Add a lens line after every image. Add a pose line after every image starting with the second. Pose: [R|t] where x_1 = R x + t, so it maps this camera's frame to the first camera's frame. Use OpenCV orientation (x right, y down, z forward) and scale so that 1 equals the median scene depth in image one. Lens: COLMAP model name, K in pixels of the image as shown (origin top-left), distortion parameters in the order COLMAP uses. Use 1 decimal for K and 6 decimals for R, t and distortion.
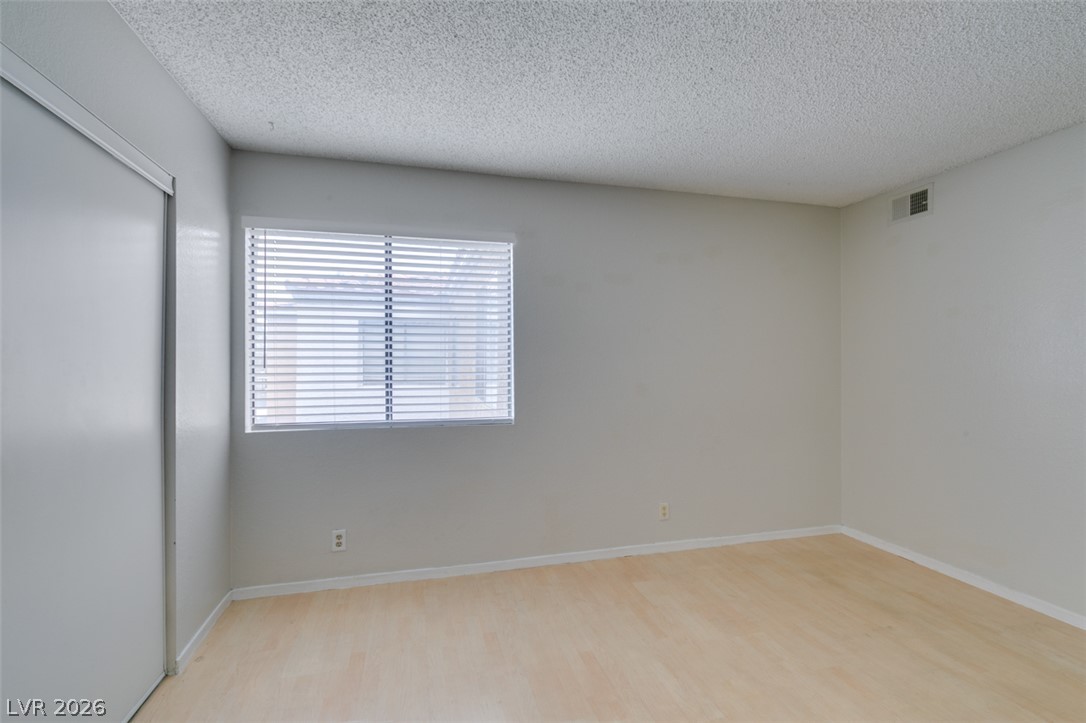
lens RADIAL K [[479.3, 0, 542.4], [0, 479.3, 366.2], [0, 0, 1]] dist [-0.001414, -0.000208]
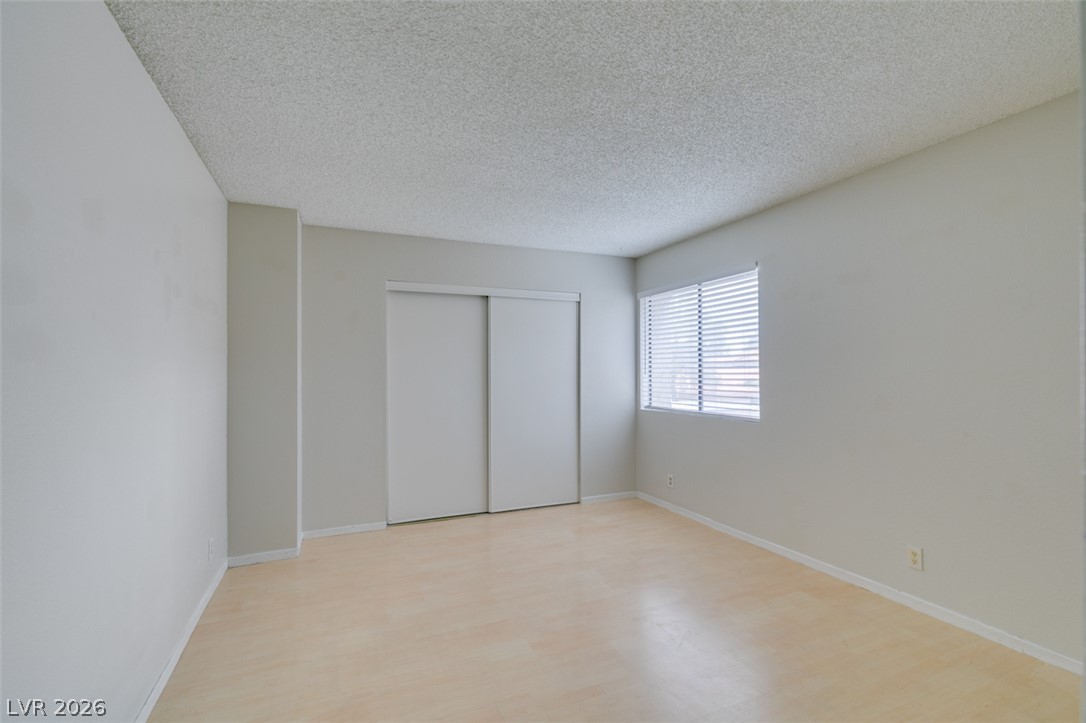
lens RADIAL K [[488.1, 0, 536.4], [0, 488.1, 367.4], [0, 0, 1]] dist [0.000692, -0.000056]
pose [[0.151280, -0.007561, -0.988462, 1.090500], [-0.005188, 0.999951, -0.008443, -0.004102], [0.988477, 0.006406, 0.151233, 0.287097]]
